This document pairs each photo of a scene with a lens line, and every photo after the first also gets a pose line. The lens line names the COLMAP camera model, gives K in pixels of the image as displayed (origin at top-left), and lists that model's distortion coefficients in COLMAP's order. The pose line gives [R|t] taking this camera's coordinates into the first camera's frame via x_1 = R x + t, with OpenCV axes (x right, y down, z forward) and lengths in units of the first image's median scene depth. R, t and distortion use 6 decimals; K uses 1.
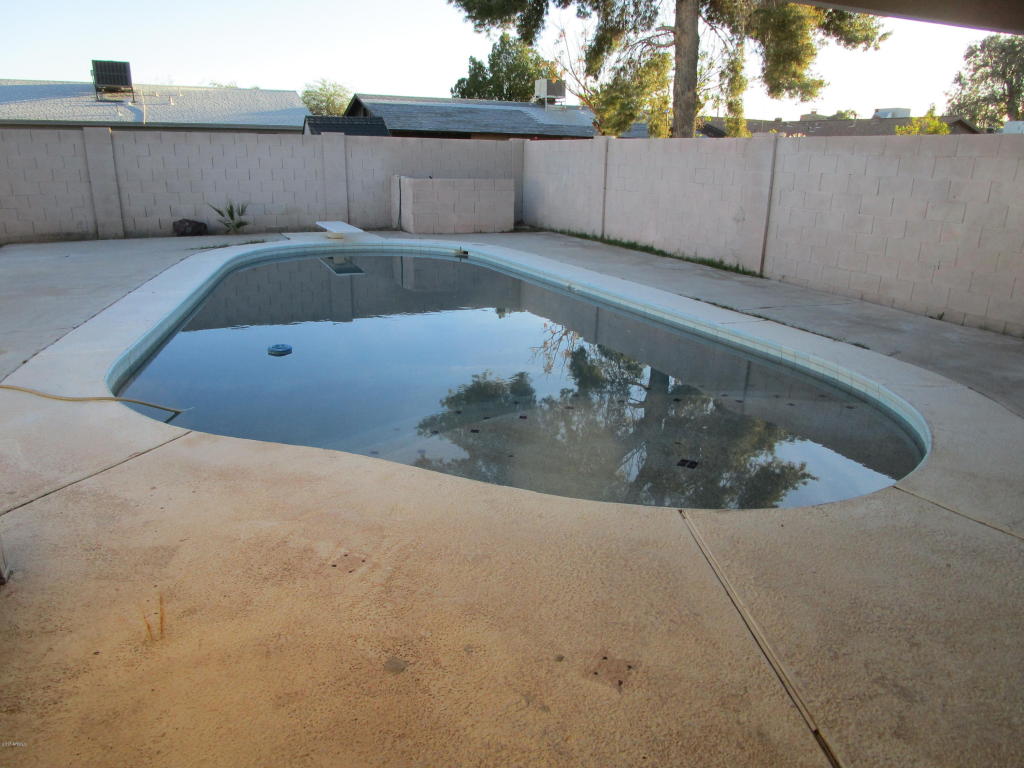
lens RADIAL K [[723.1, 0, 512.0], [0, 723.1, 384.0], [0, 0, 1]] dist [-0.036454, 0.006254]
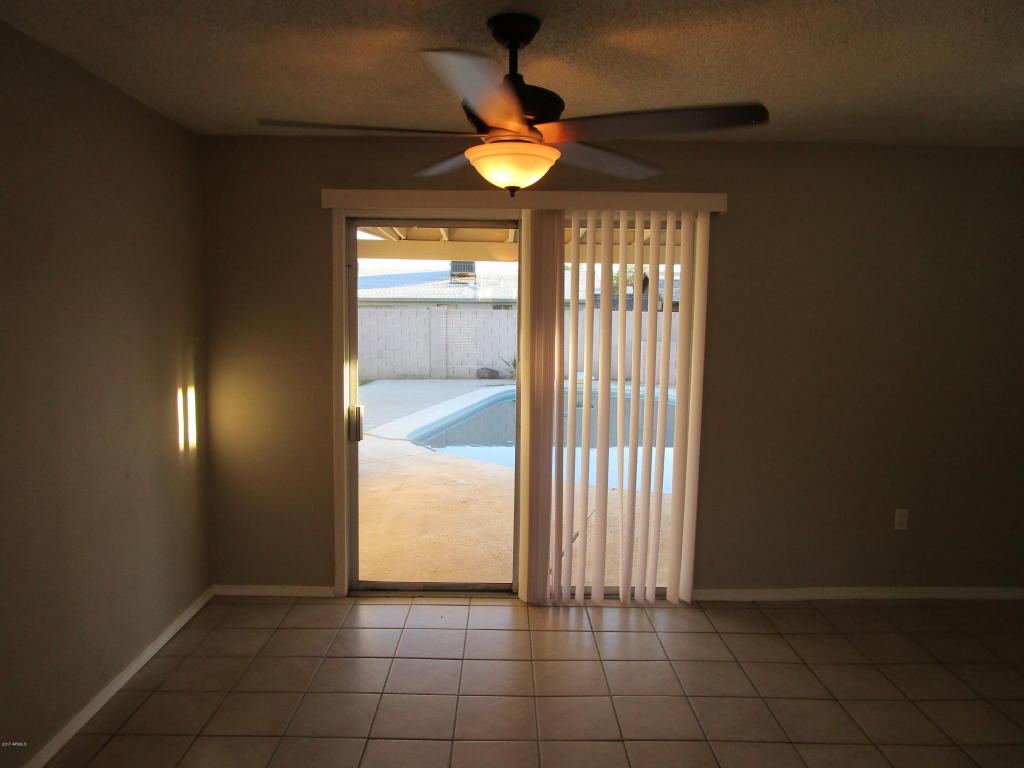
lens RADIAL K [[726.8, 0, 512.0], [0, 726.8, 384.0], [0, 0, 1]] dist [-0.027670, 0.004189]
pose [[0.909332, 0.029895, -0.414996, 0.202450], [-0.119689, 0.974051, -0.192093, 0.076898], [0.398484, 0.224347, 0.889314, -0.274064]]
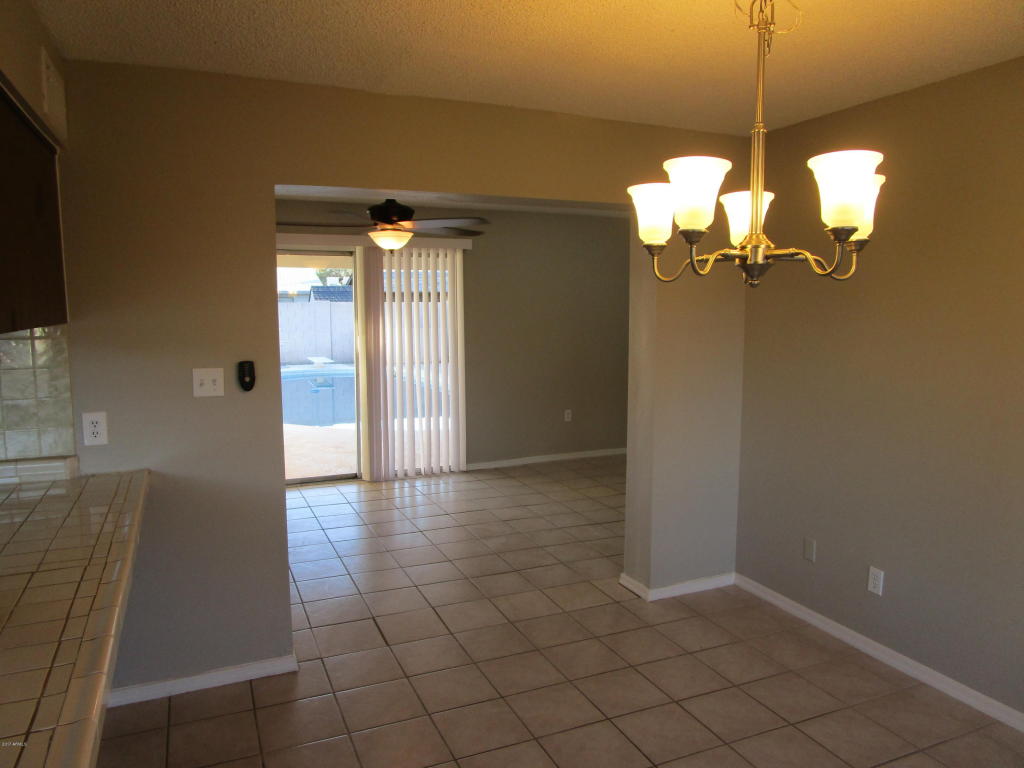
lens RADIAL K [[726.8, 0, 512.0], [0, 726.8, 384.0], [0, 0, 1]] dist [-0.027670, 0.004189]
pose [[0.999448, -0.021131, -0.025650, 0.198772], [0.015625, 0.979978, -0.198492, 0.141613], [0.029331, 0.197982, 0.979767, -0.484397]]
